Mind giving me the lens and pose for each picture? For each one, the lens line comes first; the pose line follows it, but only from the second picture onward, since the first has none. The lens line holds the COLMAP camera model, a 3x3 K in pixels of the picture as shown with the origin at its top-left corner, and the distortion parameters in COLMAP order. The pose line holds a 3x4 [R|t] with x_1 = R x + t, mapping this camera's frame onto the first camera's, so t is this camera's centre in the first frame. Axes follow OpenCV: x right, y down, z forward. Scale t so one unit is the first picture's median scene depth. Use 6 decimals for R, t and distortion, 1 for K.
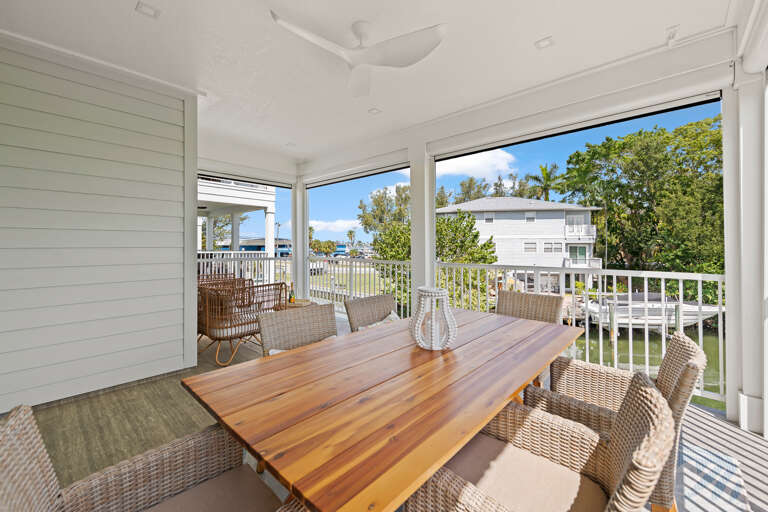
lens RADIAL K [[310.4, 0, 386.2], [0, 310.4, 244.4], [0, 0, 1]] dist [-0.000343, -0.000182]
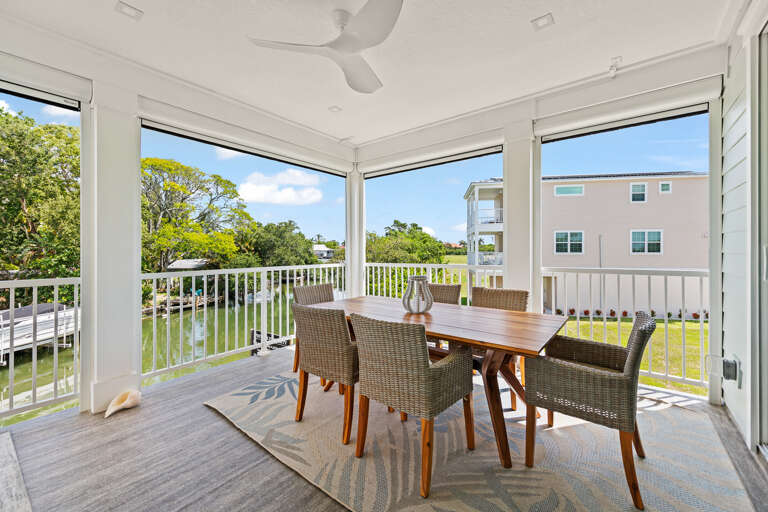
lens RADIAL K [[310.4, 0, 383.9], [0, 310.4, 249.0], [0, 0, 1]] dist [-0.000343, -0.000182]
pose [[-0.071410, -0.000424, 0.997447, -0.086520], [0.001154, 0.999999, 0.000508, 0.000693], [-0.997446, 0.001187, -0.071410, 0.078128]]
